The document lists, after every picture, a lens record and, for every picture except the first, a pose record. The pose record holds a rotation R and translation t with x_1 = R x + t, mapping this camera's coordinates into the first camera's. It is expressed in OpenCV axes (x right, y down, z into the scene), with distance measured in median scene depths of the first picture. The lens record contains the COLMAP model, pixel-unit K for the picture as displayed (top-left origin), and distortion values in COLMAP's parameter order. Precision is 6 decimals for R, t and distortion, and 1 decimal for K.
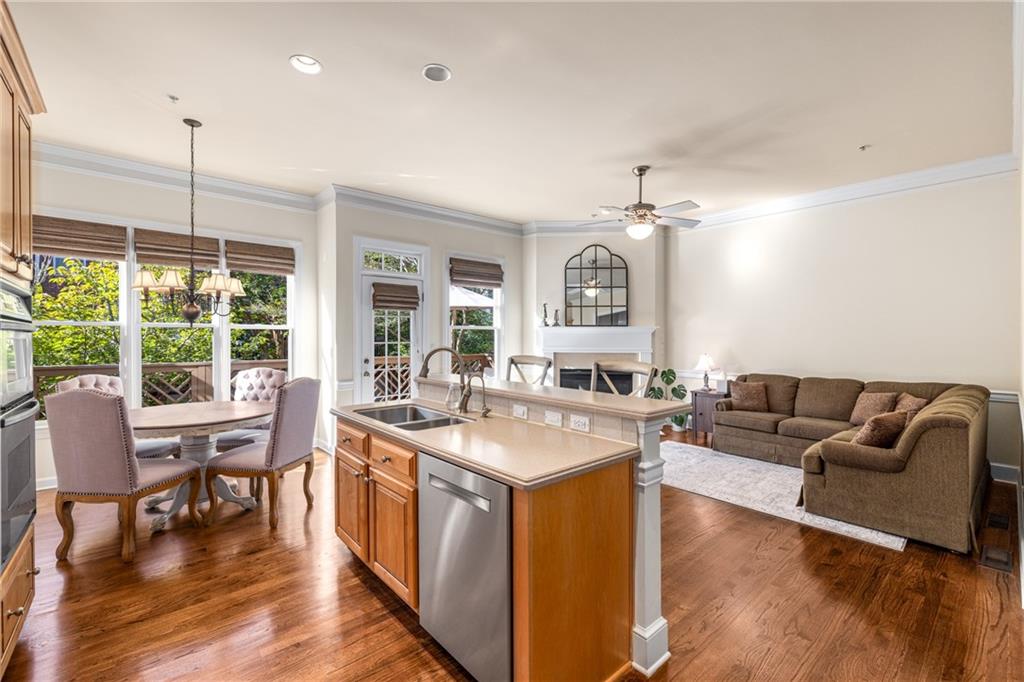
lens RADIAL K [[432.9, 0, 509.3], [0, 432.9, 336.3], [0, 0, 1]] dist [0.002368, 0.000281]
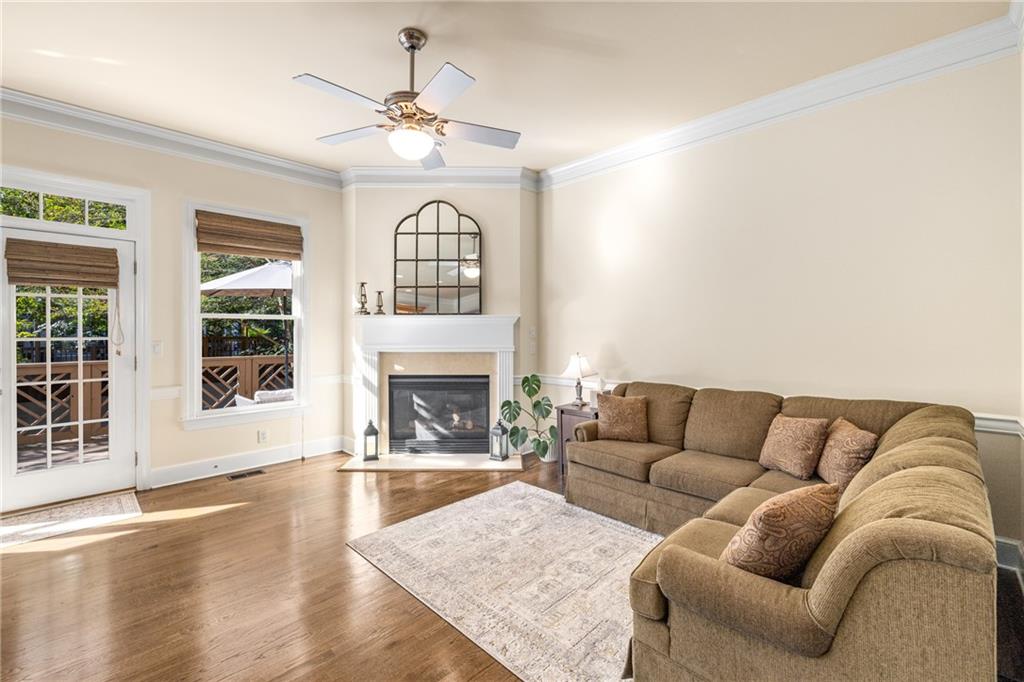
lens RADIAL K [[467.5, 0, 480.9], [0, 467.5, 331.4], [0, 0, 1]] dist [0.003010, 0.000271]
pose [[0.997319, -0.002913, 0.073119, 0.281549], [0.002971, 0.999995, -0.000686, 0.006426], [-0.073116, 0.000901, 0.997323, 0.298297]]
